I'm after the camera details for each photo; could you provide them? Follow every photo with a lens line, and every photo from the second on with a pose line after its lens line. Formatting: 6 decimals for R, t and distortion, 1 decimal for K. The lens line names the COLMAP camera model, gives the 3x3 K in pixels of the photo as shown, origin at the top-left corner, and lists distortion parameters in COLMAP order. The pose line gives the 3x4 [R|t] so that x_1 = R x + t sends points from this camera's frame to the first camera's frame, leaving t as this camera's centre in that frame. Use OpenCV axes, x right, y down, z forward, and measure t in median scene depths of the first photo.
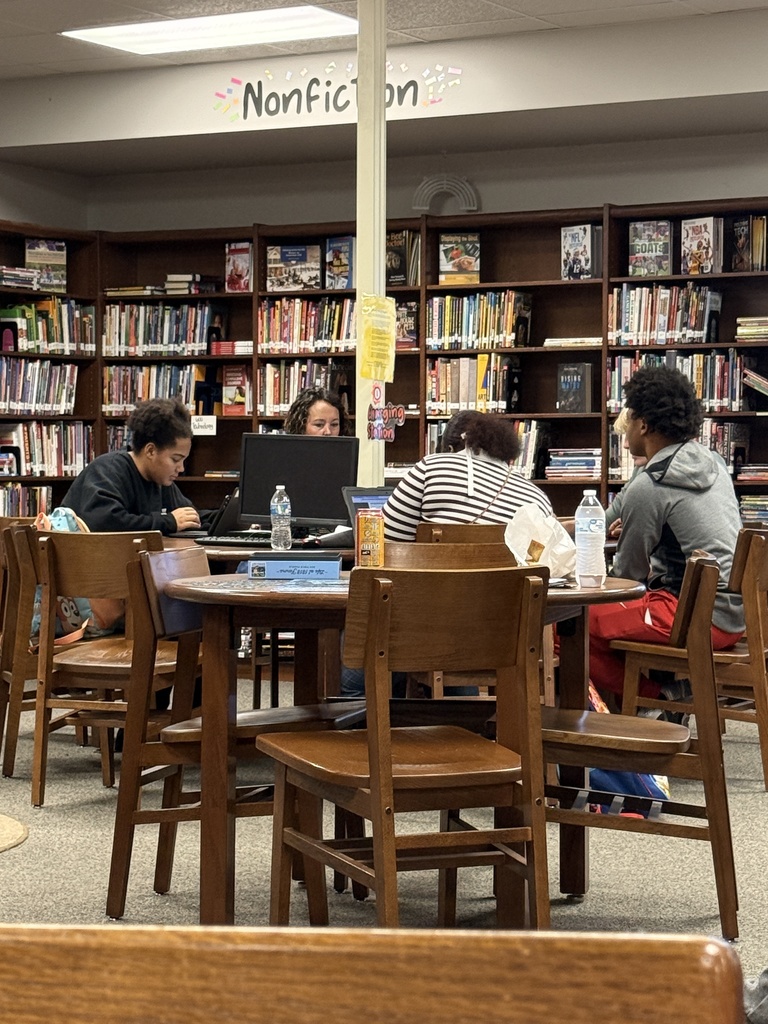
lens RADIAL K [[2429.6, 0, 391.8], [0, 2429.6, 506.1], [0, 0, 1]] dist [0.223888, 0.000000]
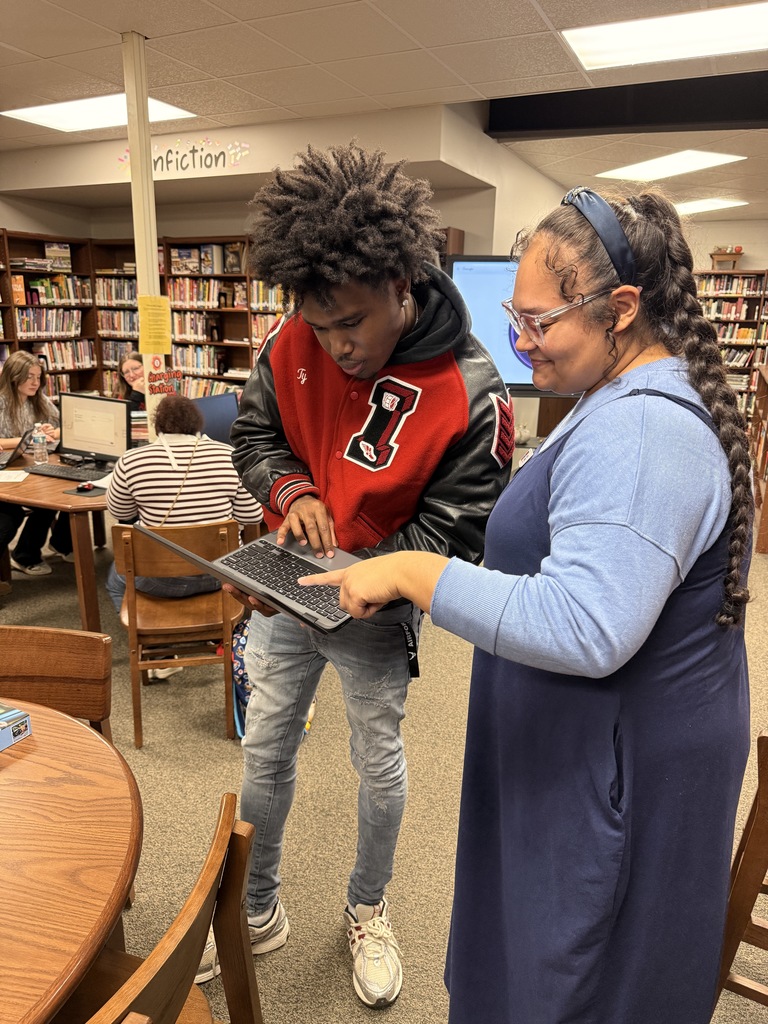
lens RADIAL K [[727.6, 0, 383.2], [0, 727.6, 512.1], [0, 0, 1]] dist [0.068429, -0.116122]
pose [[0.997252, -0.004103, 0.073973, 0.071209], [-0.014194, 0.969388, 0.245122, -0.050016], [-0.072714, -0.245498, 0.966666, 0.379613]]
